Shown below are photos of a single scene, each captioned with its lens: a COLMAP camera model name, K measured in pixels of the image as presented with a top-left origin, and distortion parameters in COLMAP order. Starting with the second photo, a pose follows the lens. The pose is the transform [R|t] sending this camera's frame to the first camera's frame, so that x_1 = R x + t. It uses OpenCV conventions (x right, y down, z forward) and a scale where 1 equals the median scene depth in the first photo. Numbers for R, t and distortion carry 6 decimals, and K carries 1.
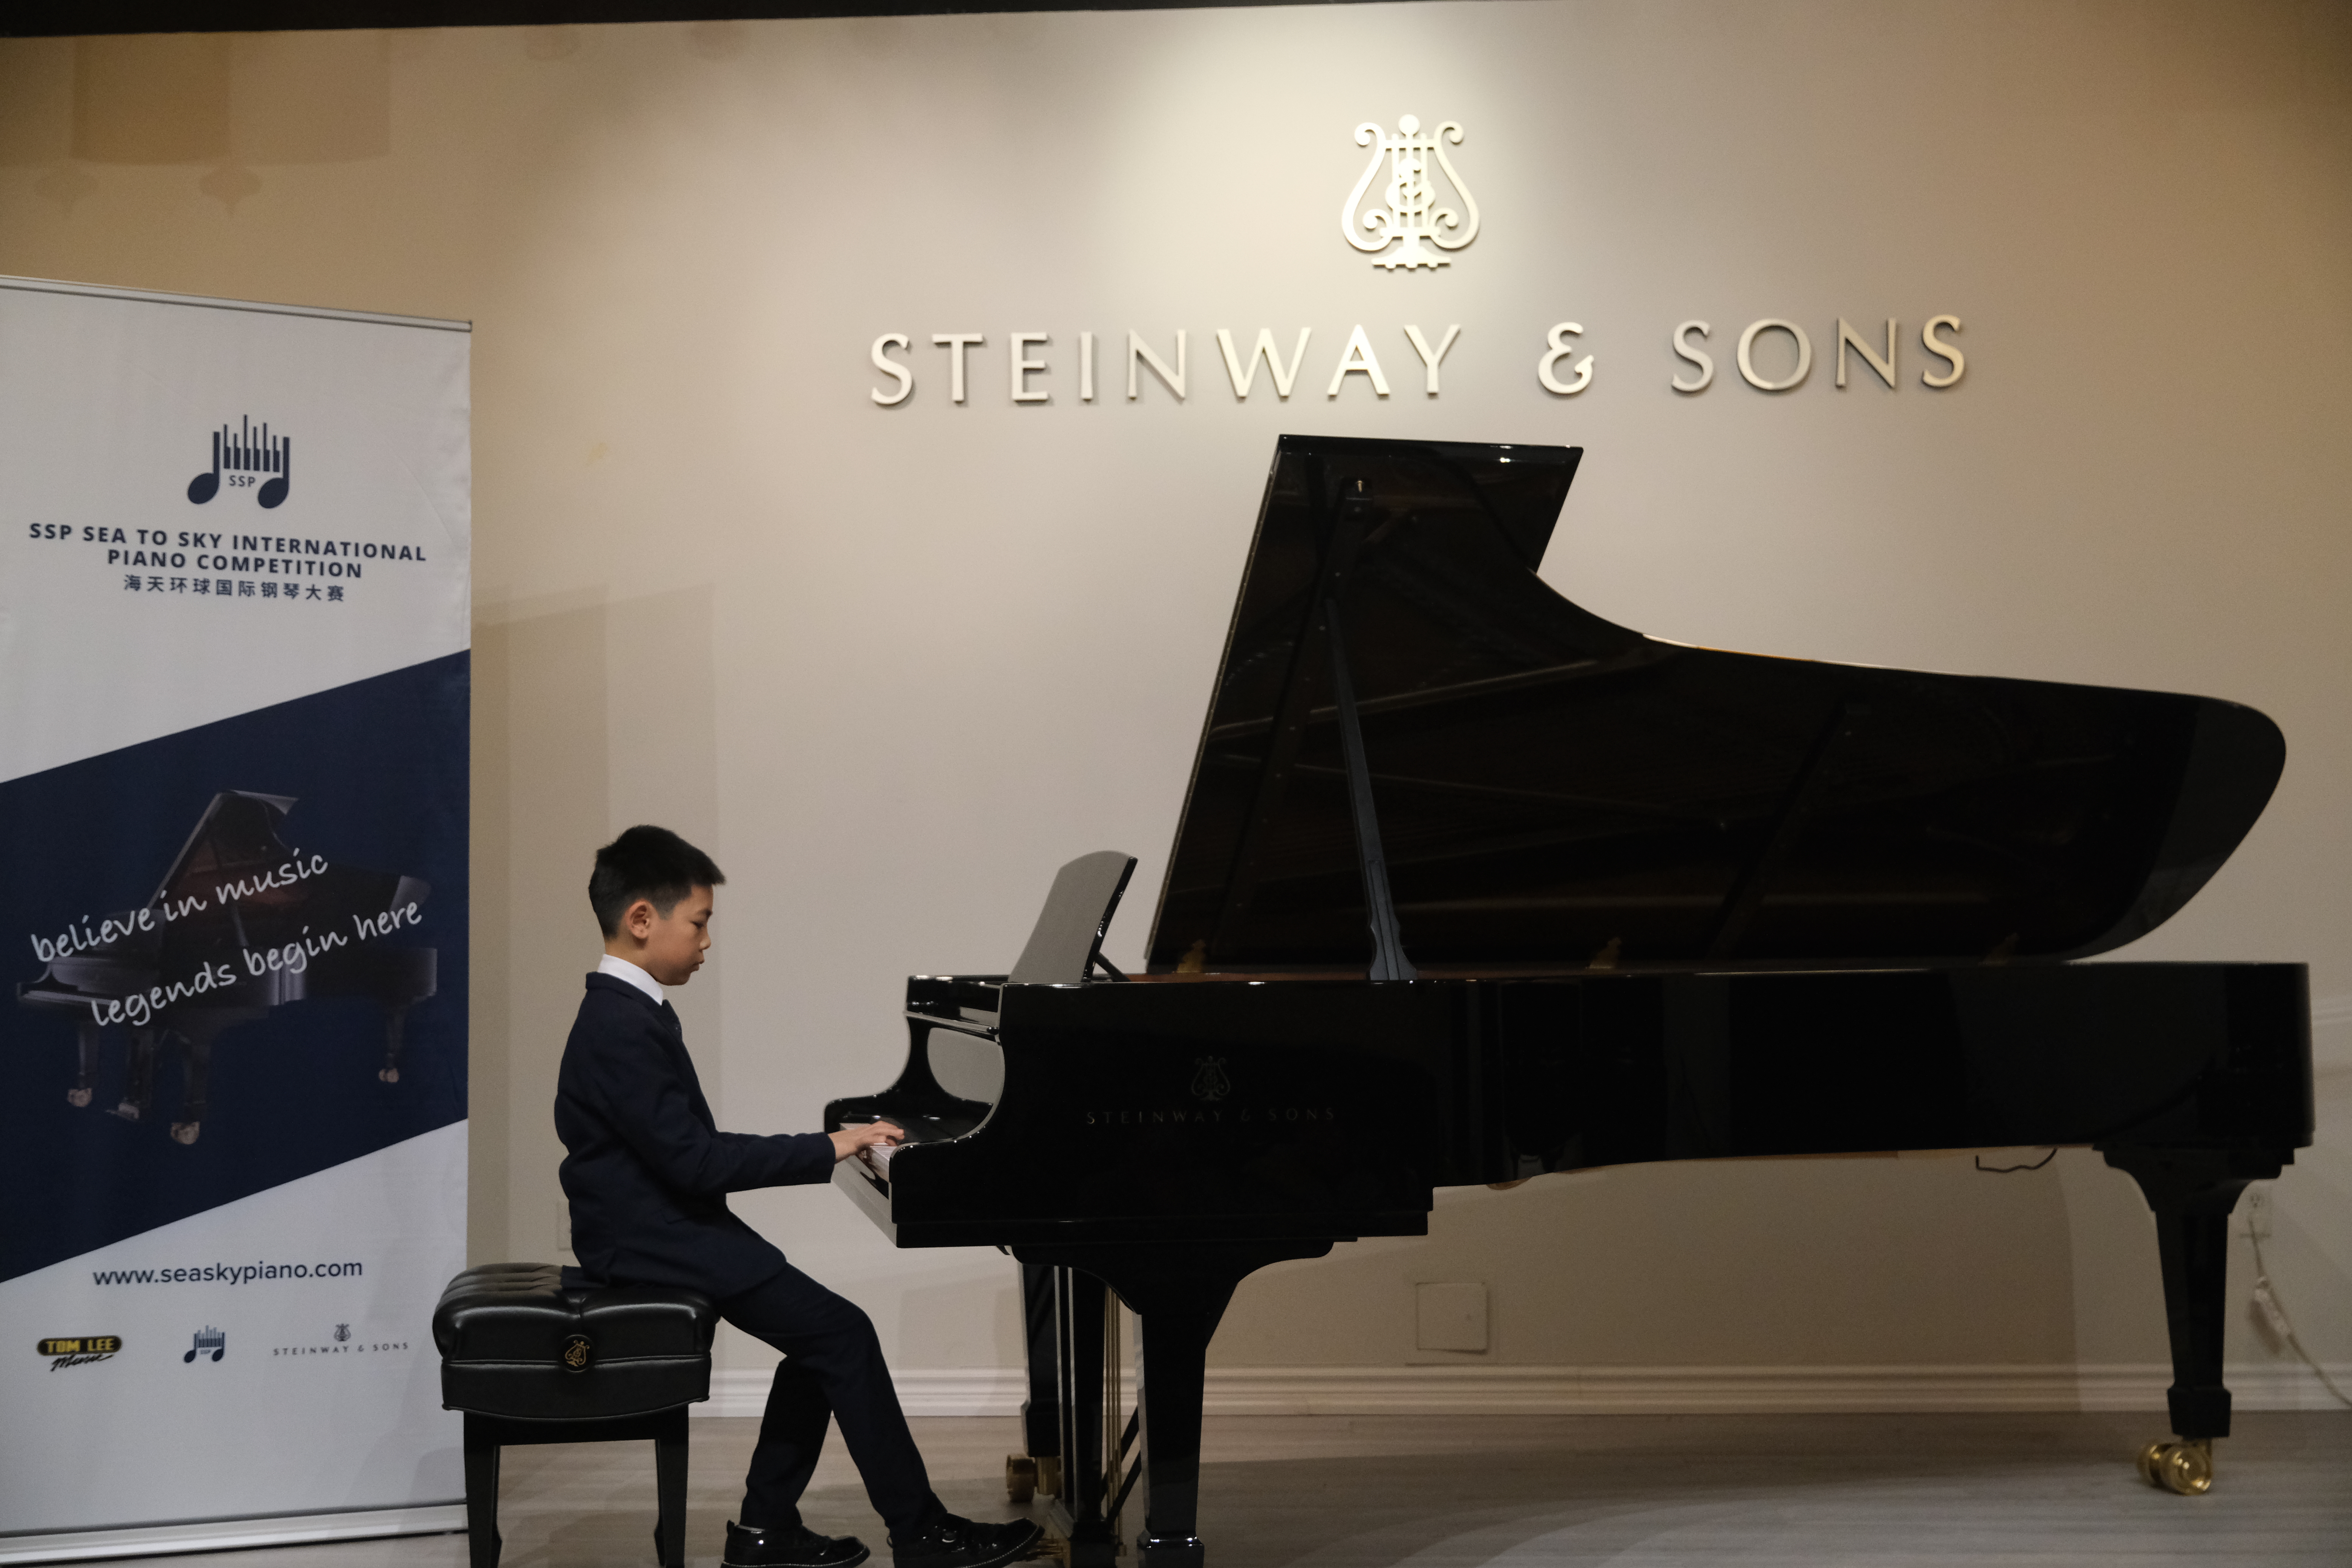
lens RADIAL K [[3186.7, 0, 1182.0], [0, 3186.7, 779.3], [0, 0, 1]] dist [-0.006316, 0.000000]
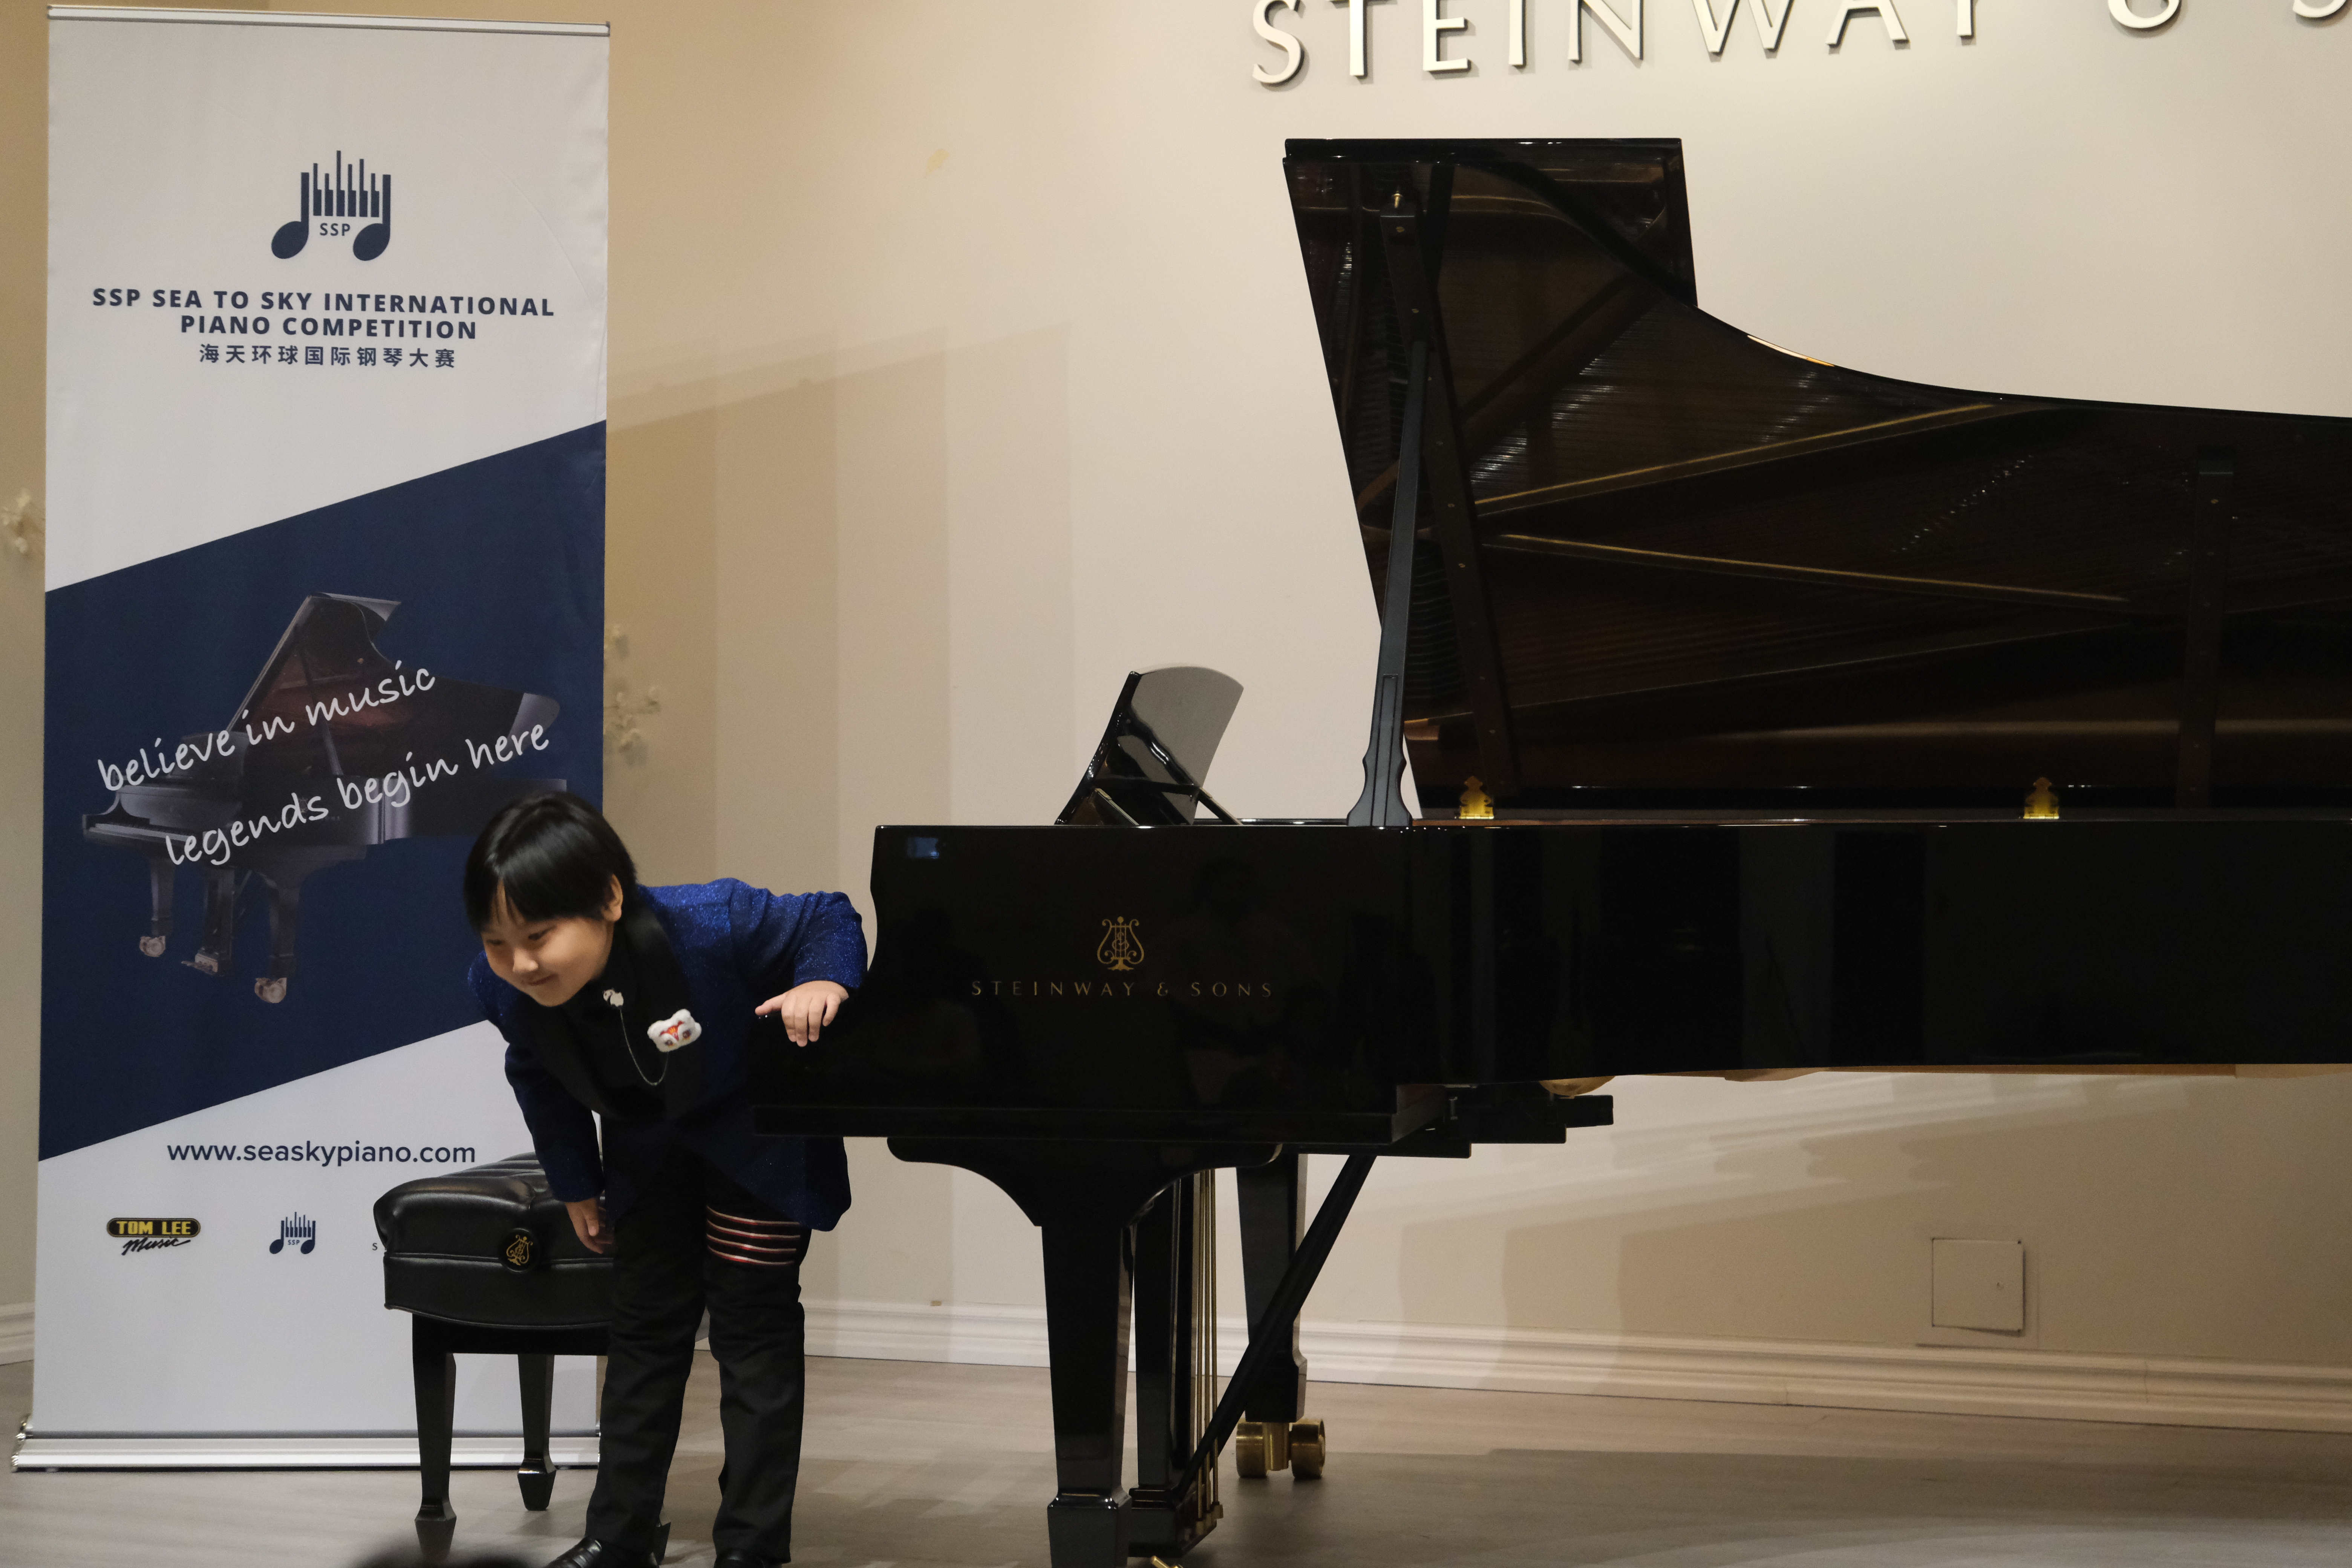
lens RADIAL K [[4567.6, 0, 1208.6], [0, 4567.6, 796.4], [0, 0, 1]] dist [-0.024412, 0.000000]
pose [[0.937796, 0.008599, -0.347081, 0.346318], [0.010327, 0.998560, 0.052642, -0.004008], [0.347034, -0.052951, 0.936357, -0.068281]]
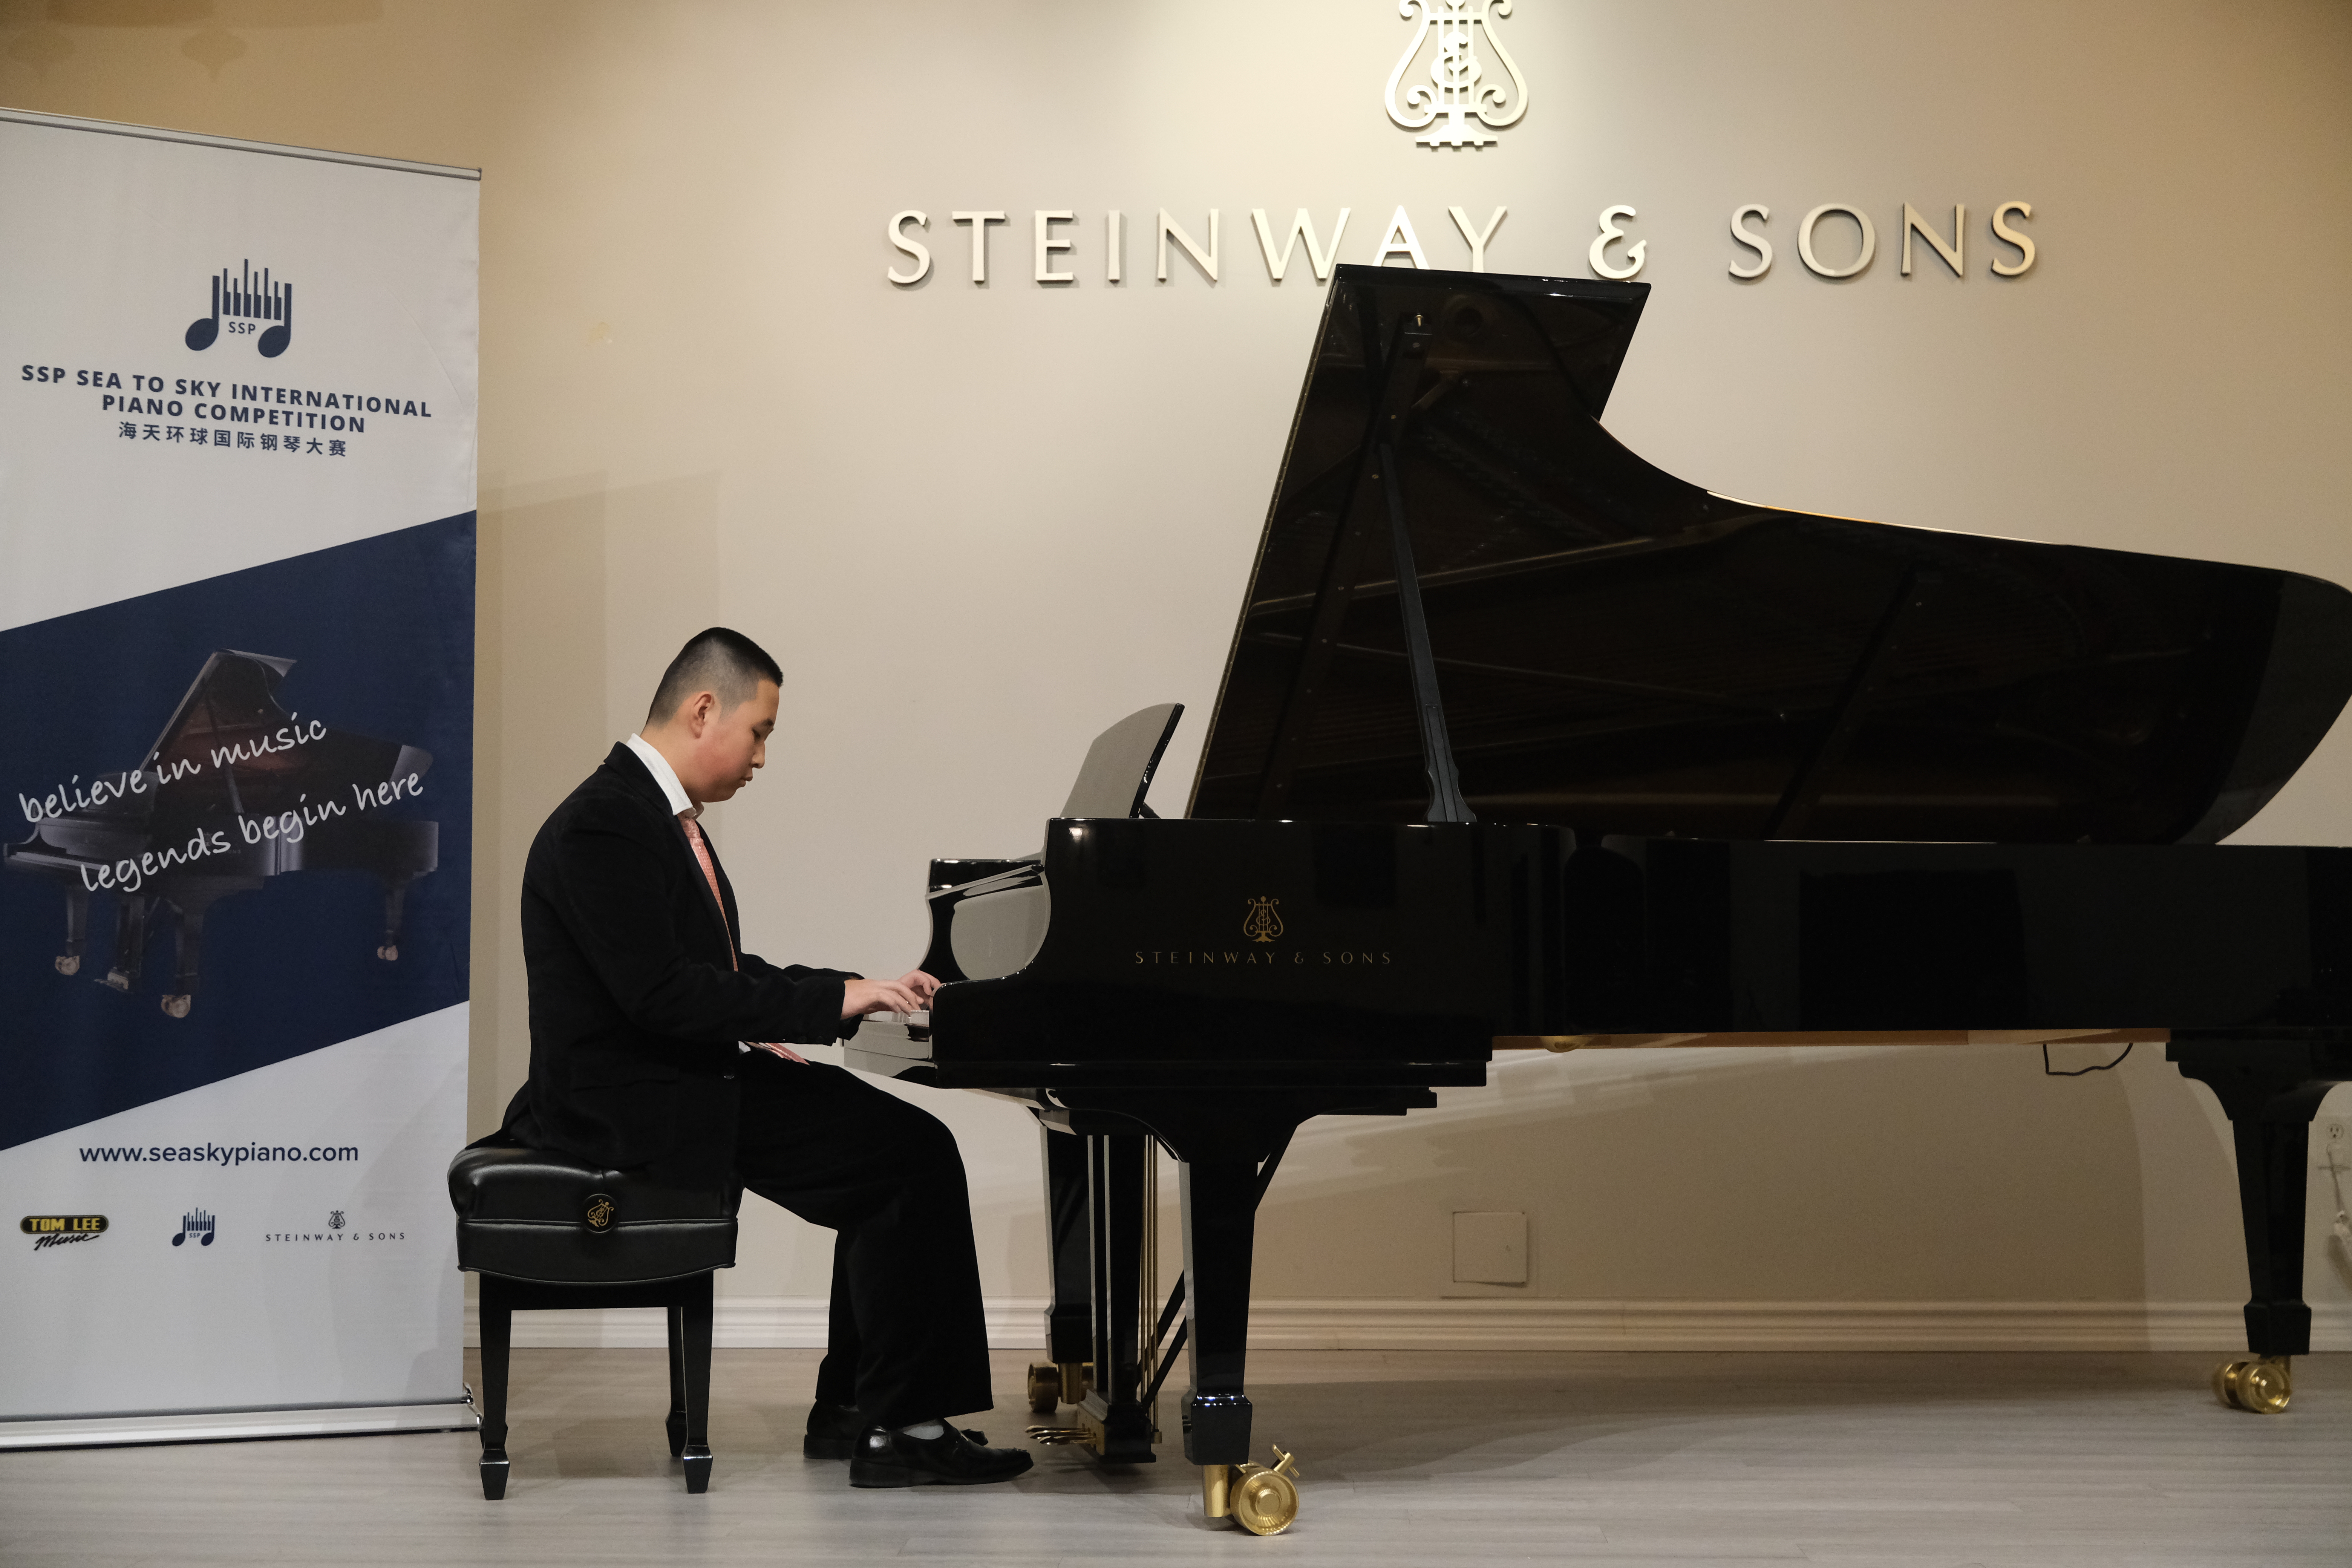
lens RADIAL K [[3456.4, 0, 1181.0], [0, 3456.4, 785.9], [0, 0, 1]] dist [-0.007518, 0.000000]
pose [[0.999937, 0.009565, 0.005926, -0.017966], [-0.009510, 0.999912, -0.009233, 0.050436], [-0.006014, 0.009177, 0.999940, -0.037109]]
